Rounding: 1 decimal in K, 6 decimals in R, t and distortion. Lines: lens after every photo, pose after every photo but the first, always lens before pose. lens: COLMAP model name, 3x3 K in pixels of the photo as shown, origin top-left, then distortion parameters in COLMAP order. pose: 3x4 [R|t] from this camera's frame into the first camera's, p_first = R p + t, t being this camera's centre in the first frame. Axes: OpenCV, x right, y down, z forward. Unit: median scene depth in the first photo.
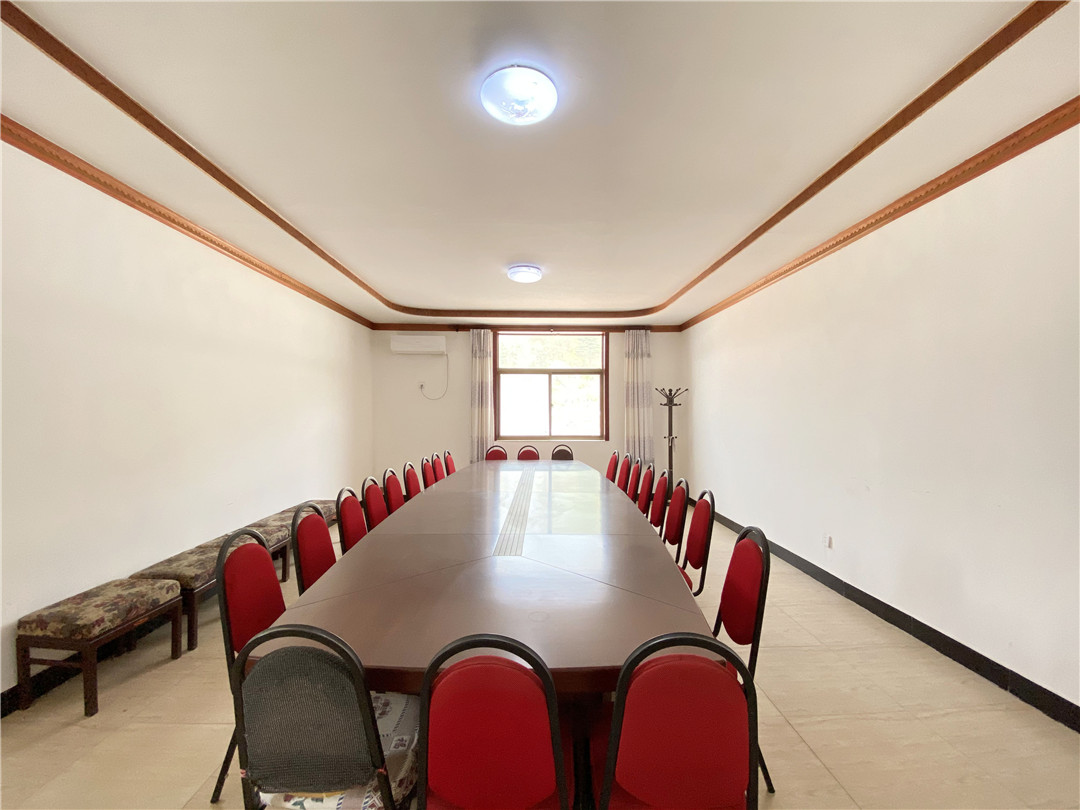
lens RADIAL K [[445.6, 0, 538.5], [0, 445.6, 409.5], [0, 0, 1]] dist [-0.000463, -0.000012]
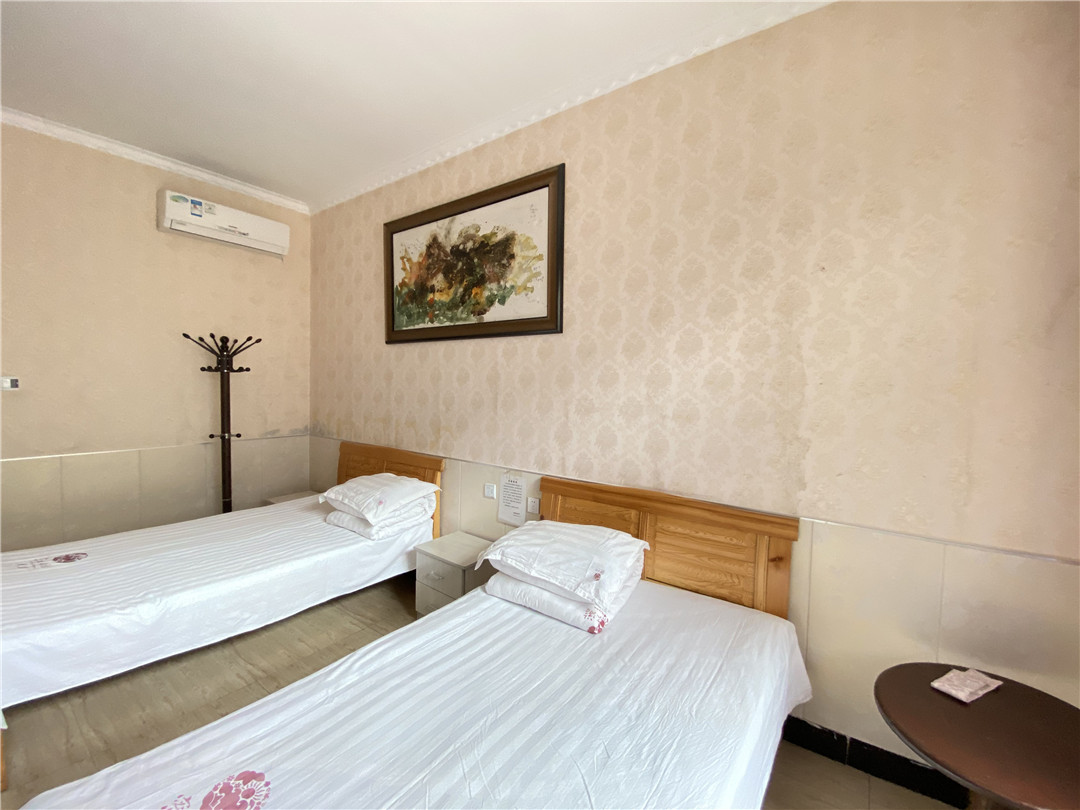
lens RADIAL K [[445.6, 0, 541.4], [0, 445.6, 405.8], [0, 0, 1]] dist [-0.000463, -0.000012]
pose [[0.605667, -0.033974, 0.794993, 0.118755], [-0.032817, 0.997172, 0.067616, -0.015175], [-0.795041, -0.067042, 0.602839, 0.431606]]
